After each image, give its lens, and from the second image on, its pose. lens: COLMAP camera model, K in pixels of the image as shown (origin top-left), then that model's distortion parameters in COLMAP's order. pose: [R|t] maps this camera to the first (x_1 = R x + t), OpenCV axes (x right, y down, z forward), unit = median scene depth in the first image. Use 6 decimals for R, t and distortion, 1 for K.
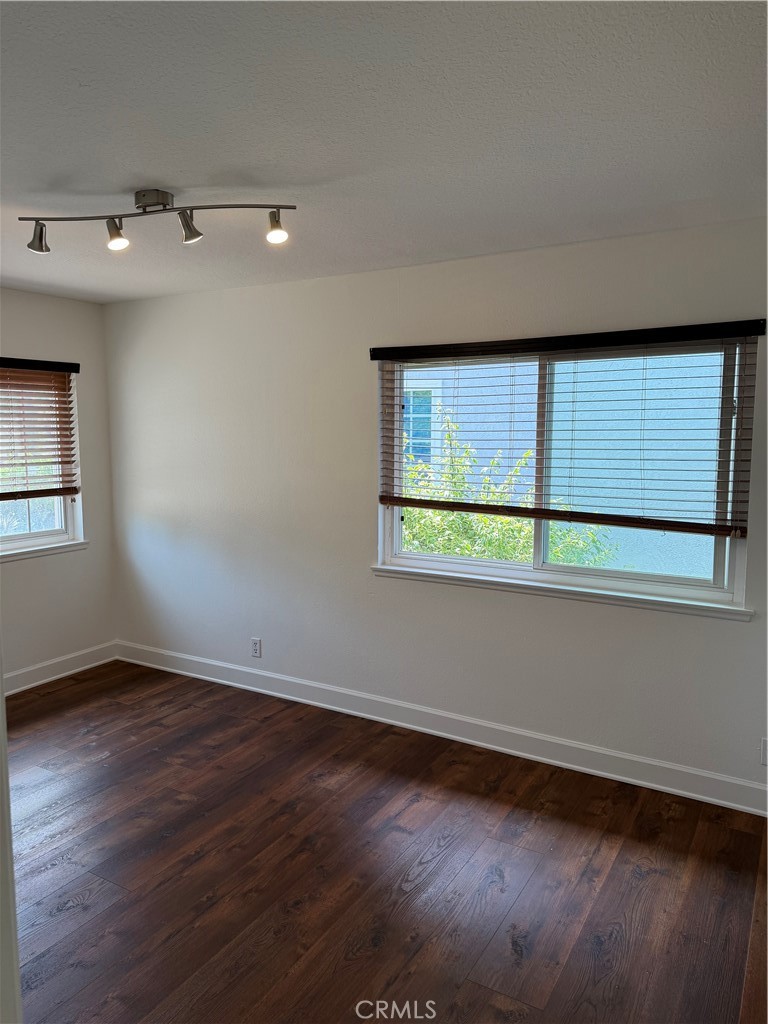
lens RADIAL K [[724.6, 0, 379.5], [0, 724.6, 508.2], [0, 0, 1]] dist [0.032088, -0.025807]
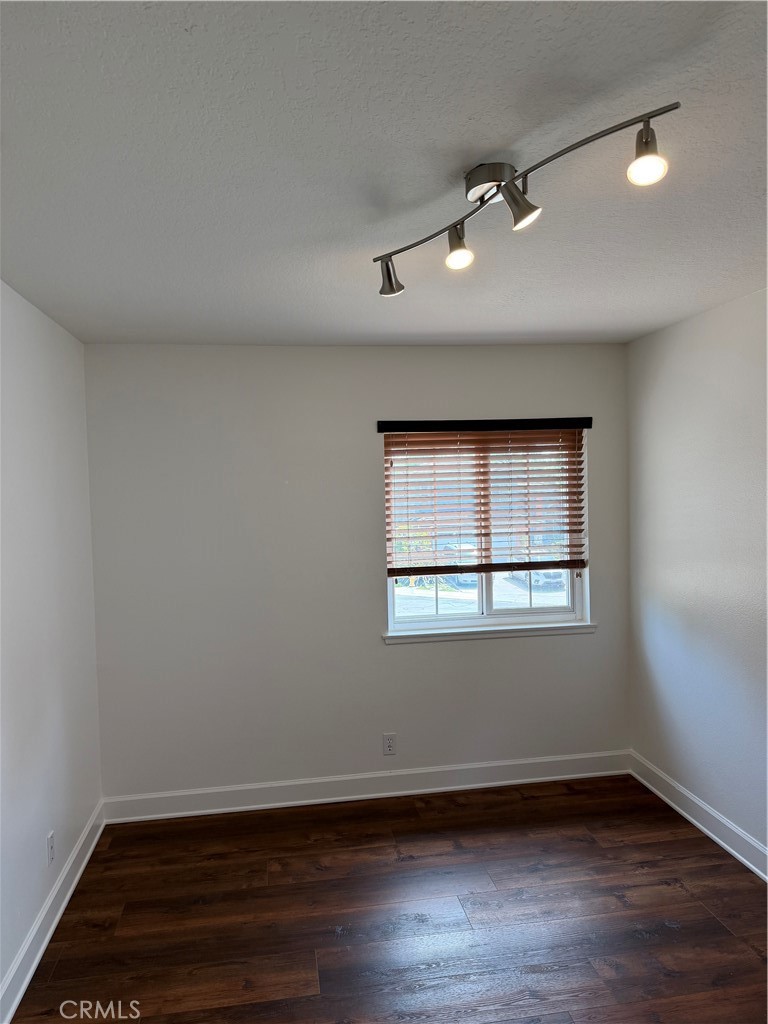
lens RADIAL K [[724.6, 0, 379.5], [0, 724.6, 508.2], [0, 0, 1]] dist [0.032088, -0.025807]
pose [[0.645179, 0.003381, -0.764024, 0.086668], [-0.058427, 0.997280, -0.044925, -0.038423], [0.761795, 0.073624, 0.643621, 0.265537]]
